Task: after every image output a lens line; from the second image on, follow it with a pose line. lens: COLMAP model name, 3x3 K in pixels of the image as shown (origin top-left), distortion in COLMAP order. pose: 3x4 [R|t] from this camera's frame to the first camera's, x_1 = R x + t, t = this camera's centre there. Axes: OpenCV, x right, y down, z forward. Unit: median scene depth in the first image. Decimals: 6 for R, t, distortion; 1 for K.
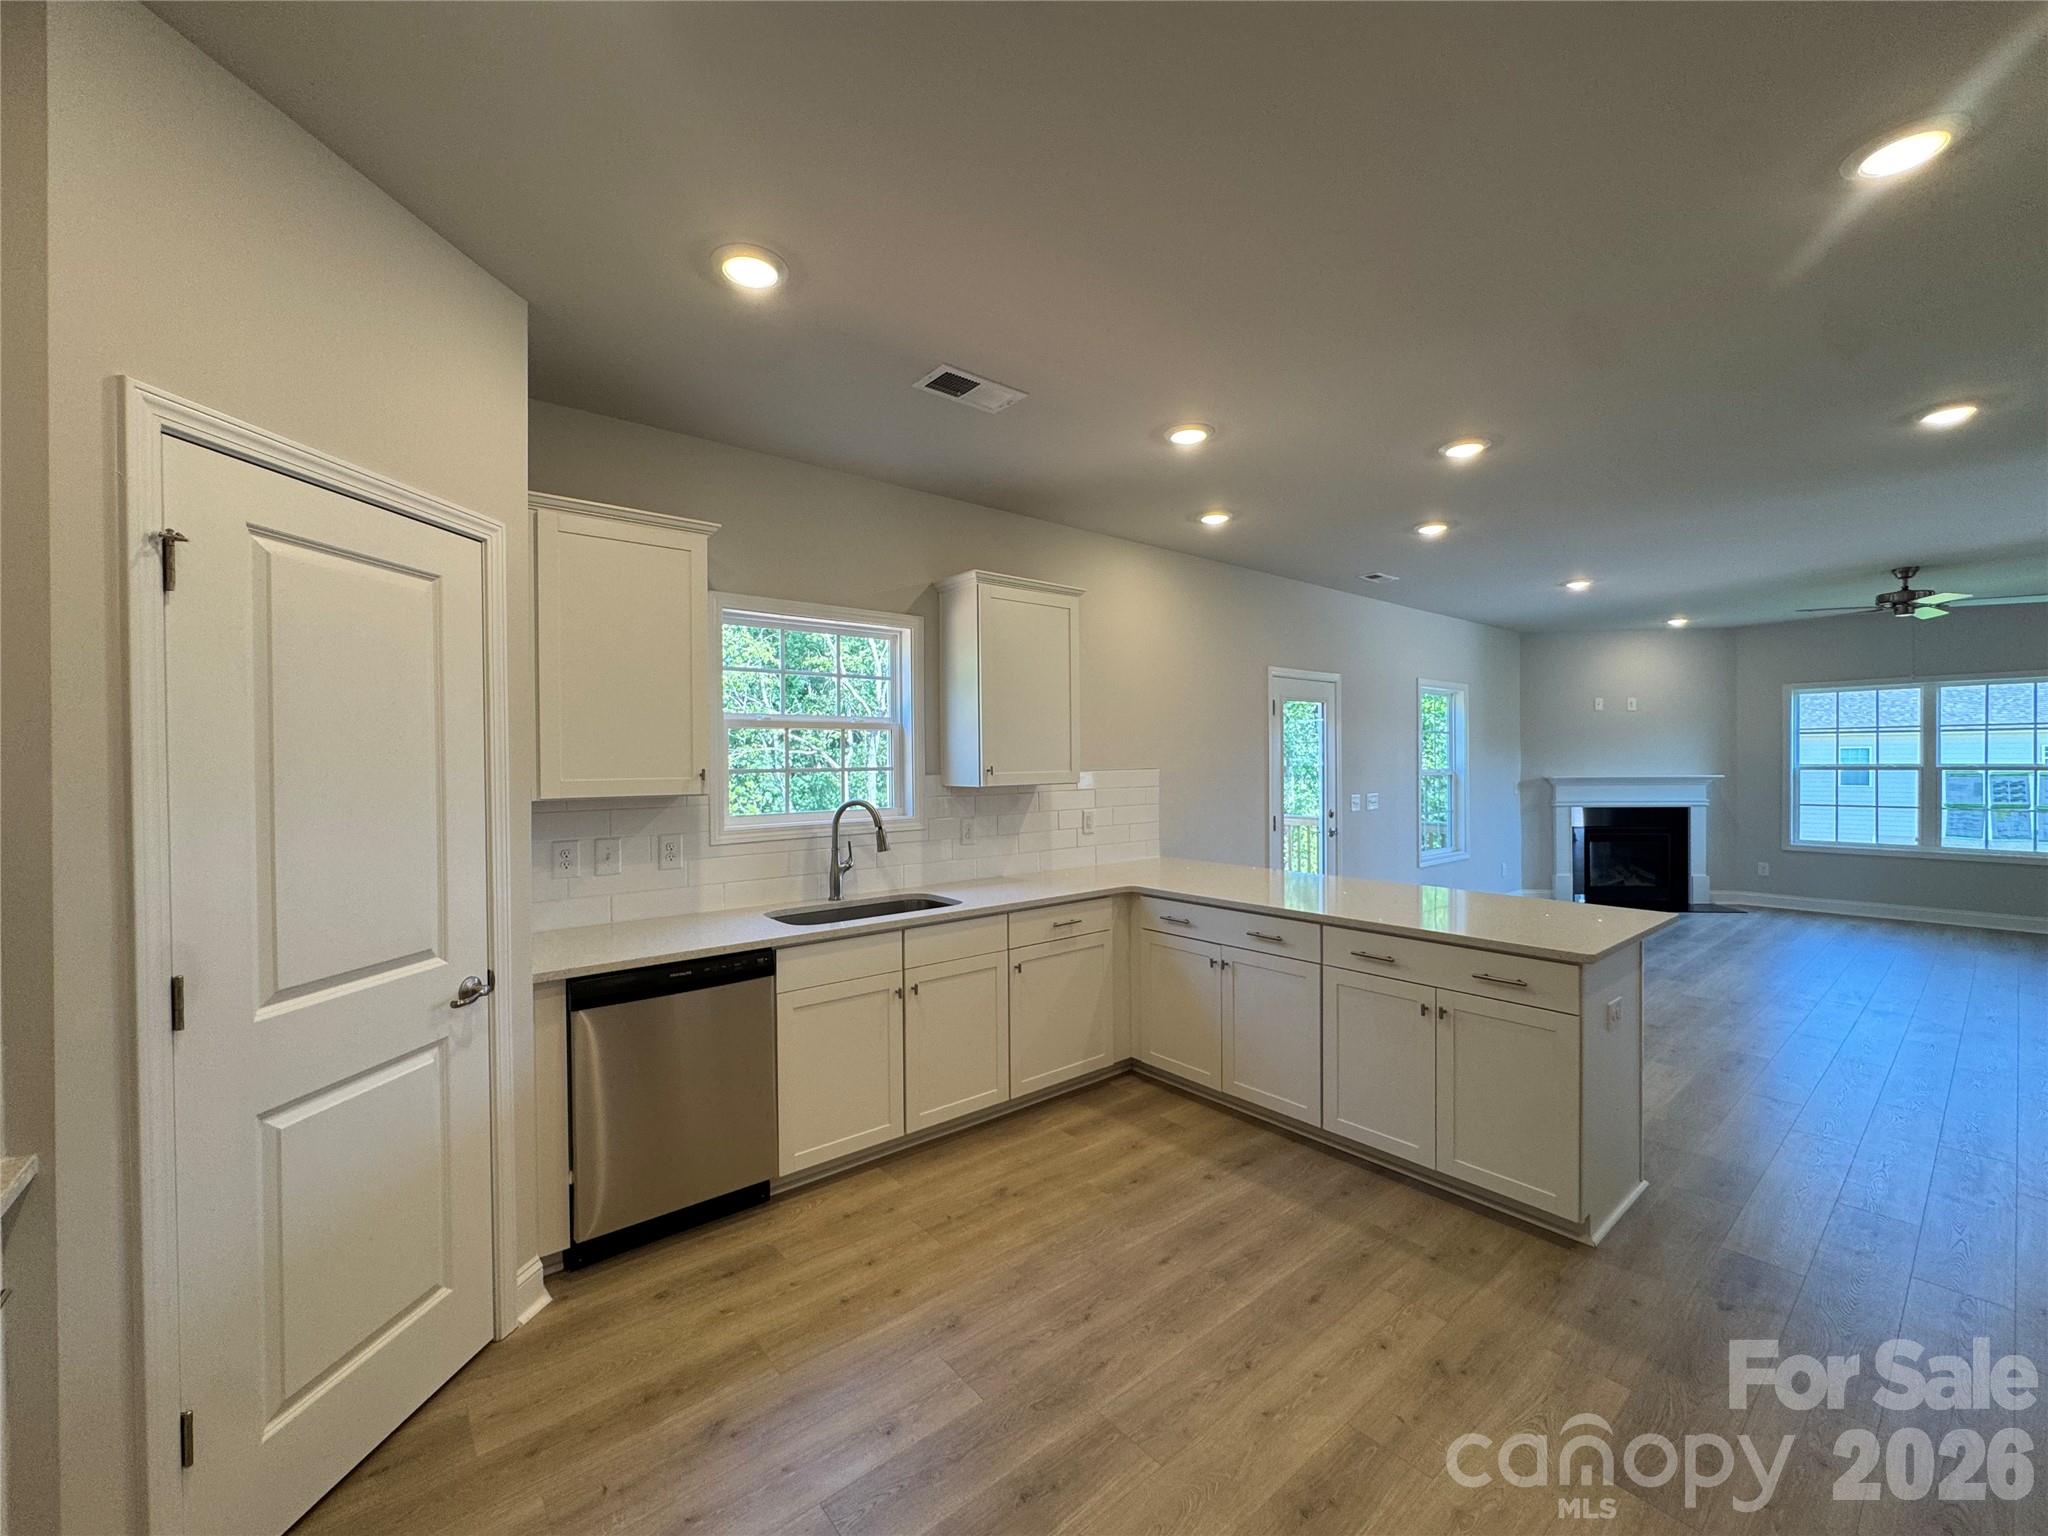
lens RADIAL K [[817.9, 0, 1021.6], [0, 817.9, 767.6], [0, 0, 1]] dist [-0.003301, -0.000499]
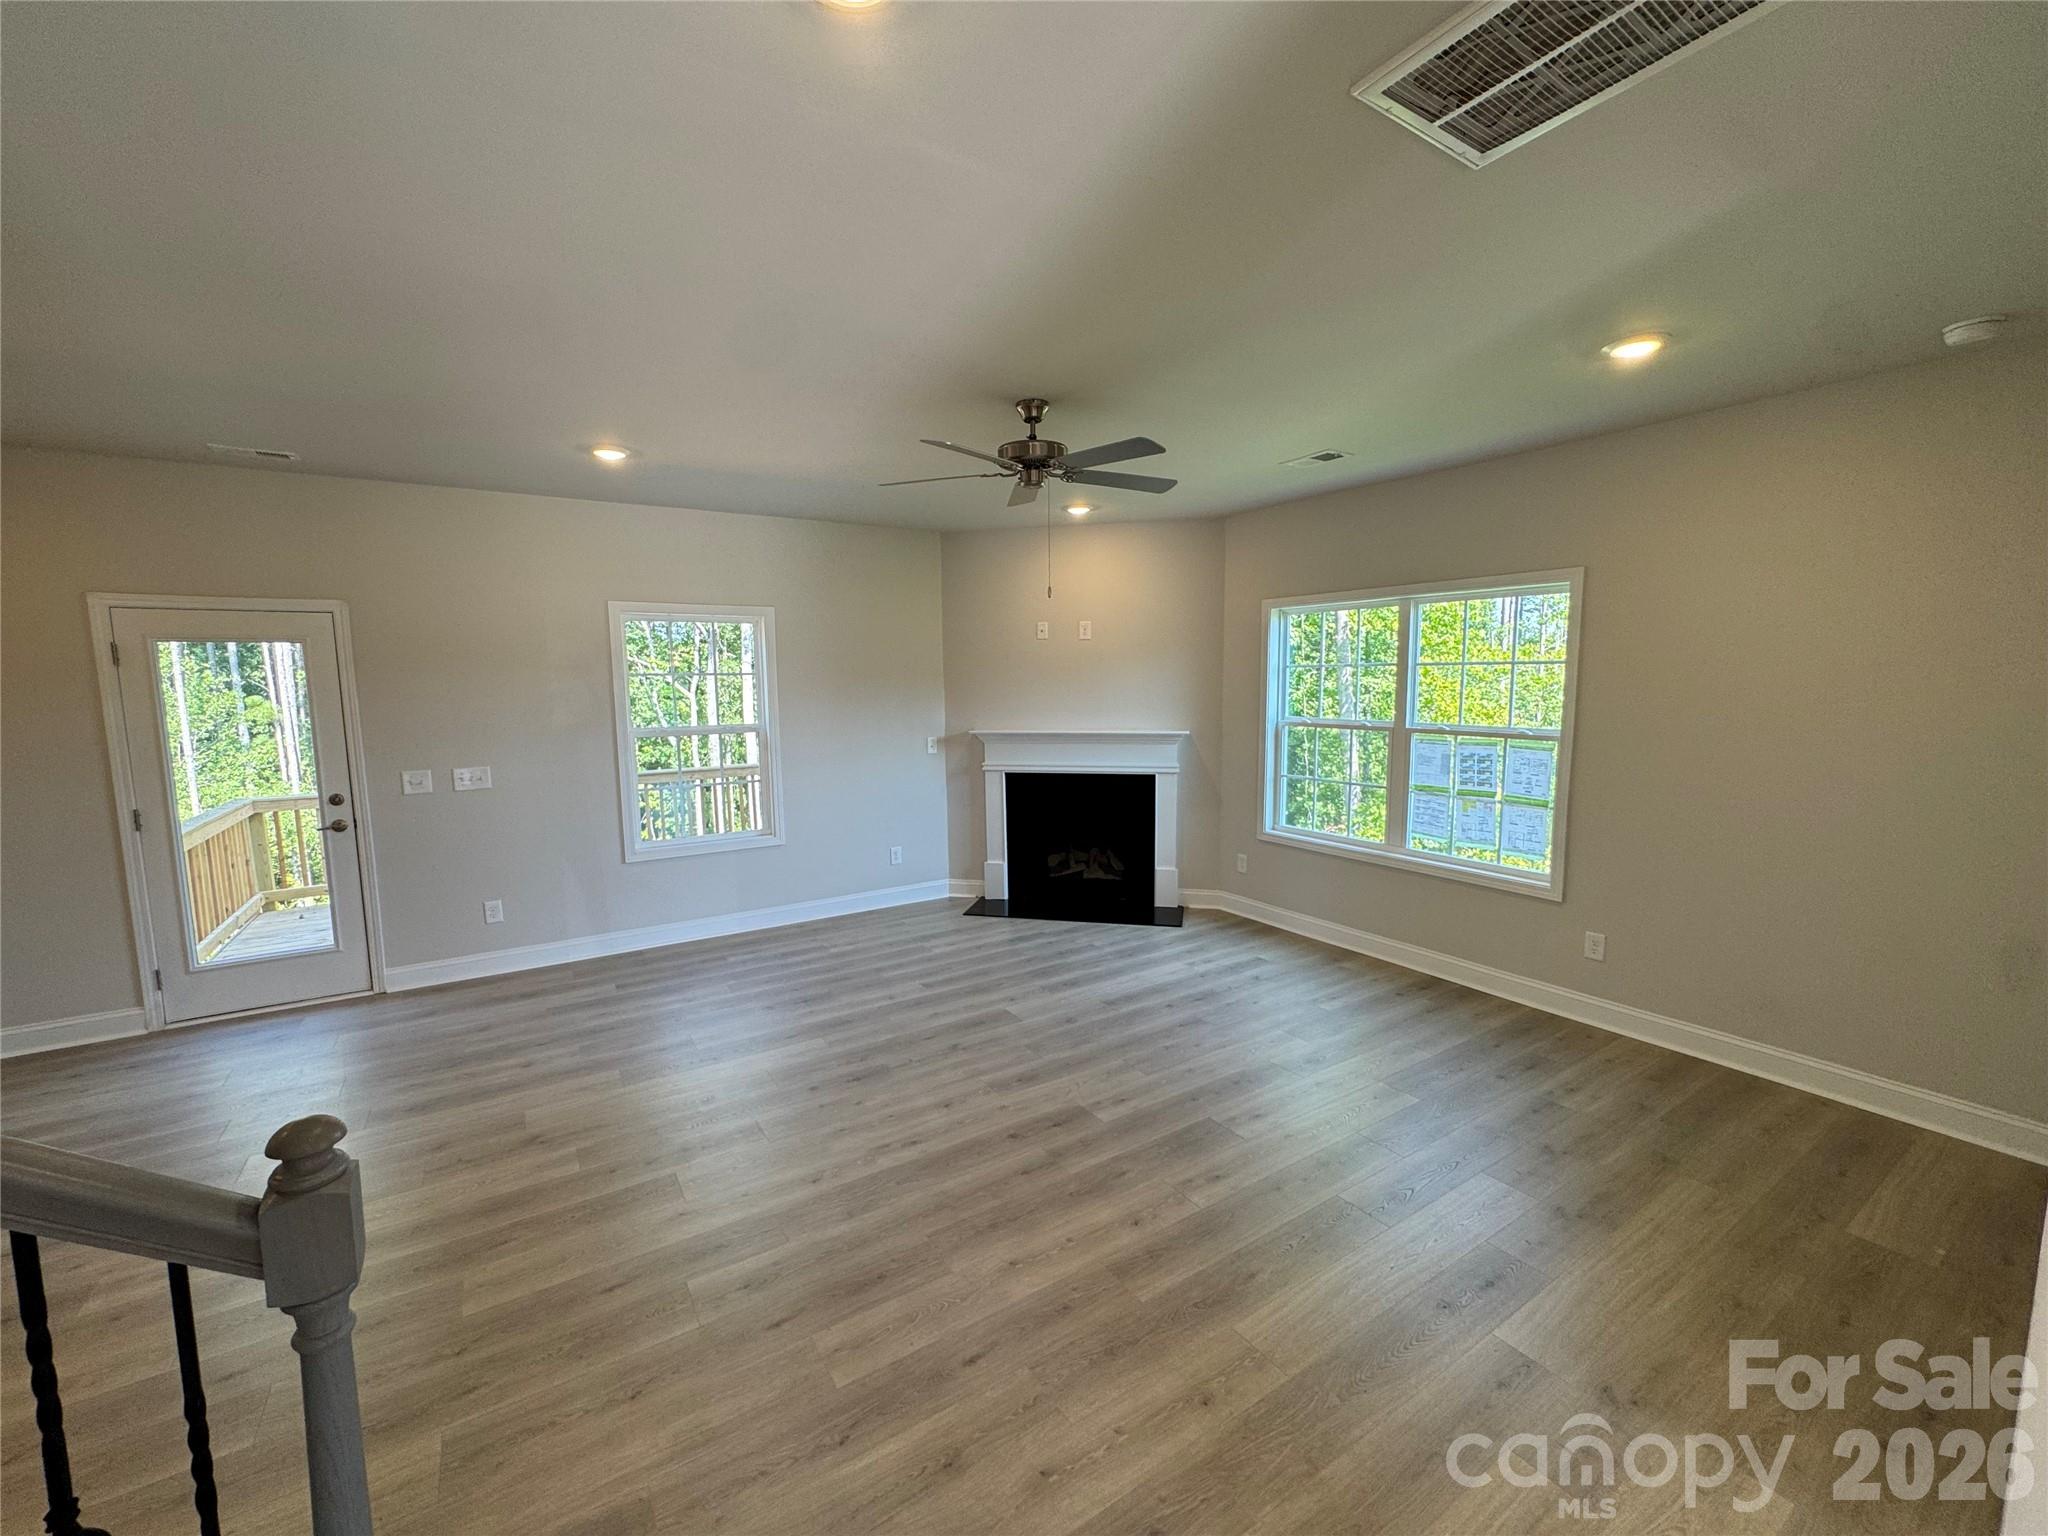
lens RADIAL K [[817.9, 0, 1021.6], [0, 817.9, 767.6], [0, 0, 1]] dist [-0.003301, -0.000499]
pose [[0.992673, 0.008212, -0.120550, 0.790784], [0.004026, 0.994886, 0.100925, -0.030653], [0.120762, -0.100671, 0.987564, 0.277895]]
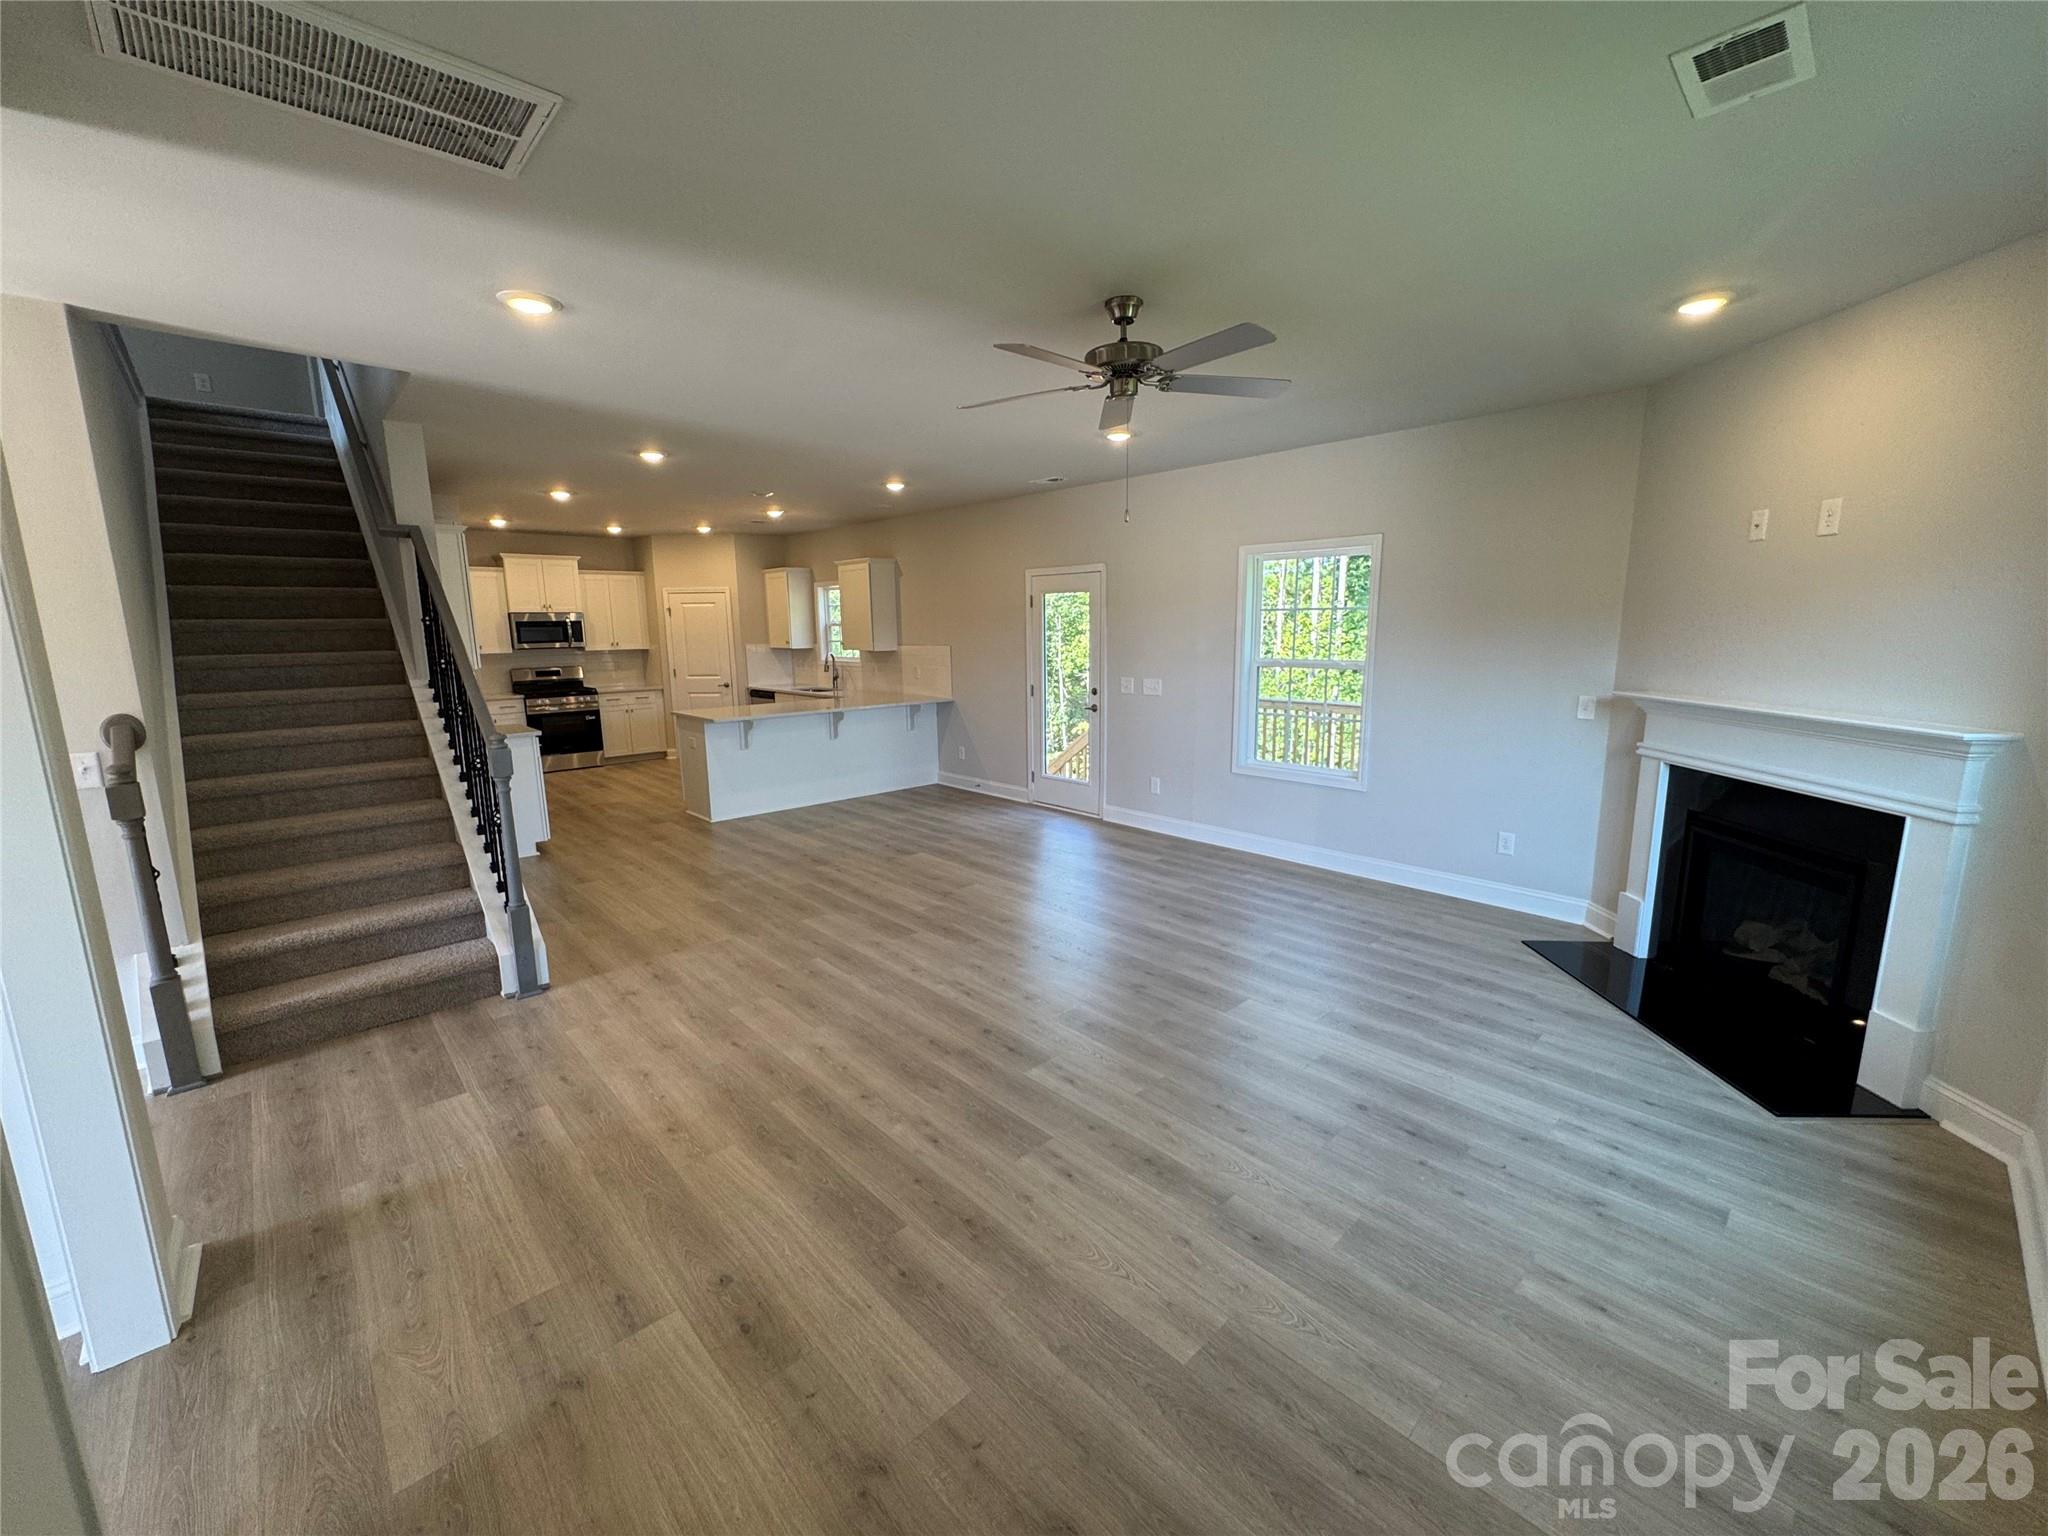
lens RADIAL K [[817.9, 0, 1021.6], [0, 817.9, 767.6], [0, 0, 1]] dist [-0.003301, -0.000499]
pose [[0.064027, 0.177806, -0.981980, 1.123952], [-0.000366, 0.984004, 0.178148, -0.031266], [0.997948, -0.011047, 0.063068, 0.617427]]
